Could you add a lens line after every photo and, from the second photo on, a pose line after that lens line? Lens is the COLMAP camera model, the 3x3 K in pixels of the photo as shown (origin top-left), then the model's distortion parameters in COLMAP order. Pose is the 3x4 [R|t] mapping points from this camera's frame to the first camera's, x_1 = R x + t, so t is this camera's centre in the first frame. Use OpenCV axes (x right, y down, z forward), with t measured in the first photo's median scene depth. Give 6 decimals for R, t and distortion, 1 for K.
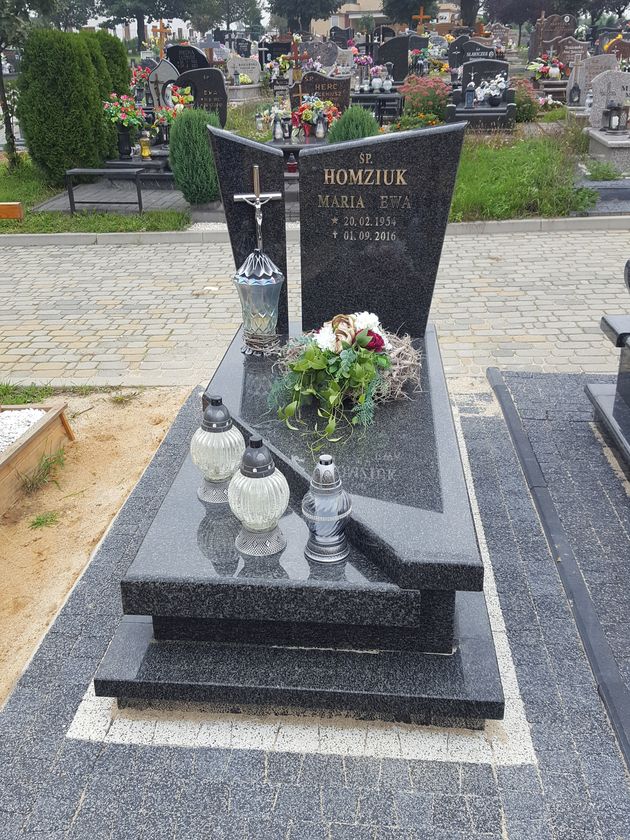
lens RADIAL K [[773.5, 0, 298.9], [0, 773.5, 418.9], [0, 0, 1]] dist [0.136216, -0.239668]
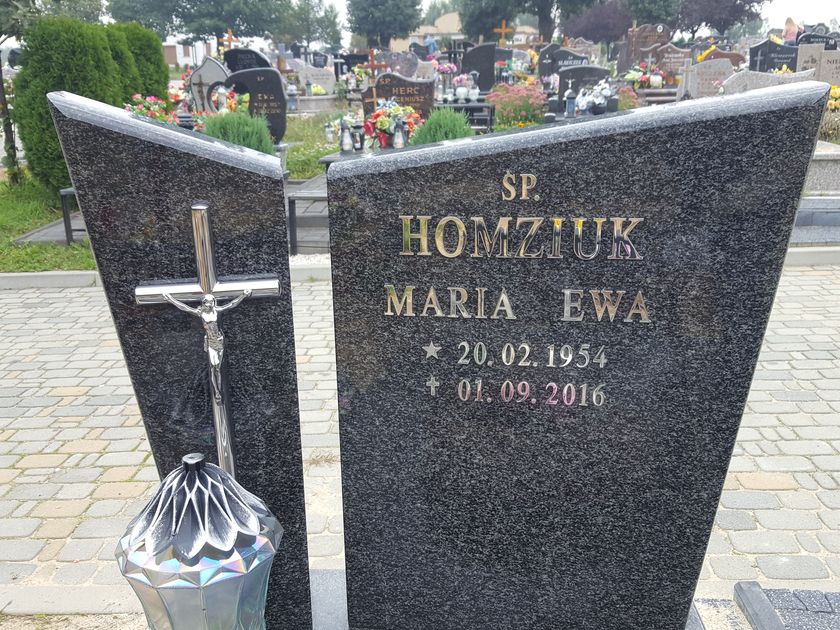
lens RADIAL K [[773.5, 0, 419.6], [0, 773.5, 337.4], [0, 0, 1]] dist [0.136216, -0.239668]
pose [[0.998827, -0.010606, 0.047252, 0.006391], [0.015793, 0.993720, -0.110777, -0.059552], [-0.045780, 0.111393, 0.992721, 0.174136]]
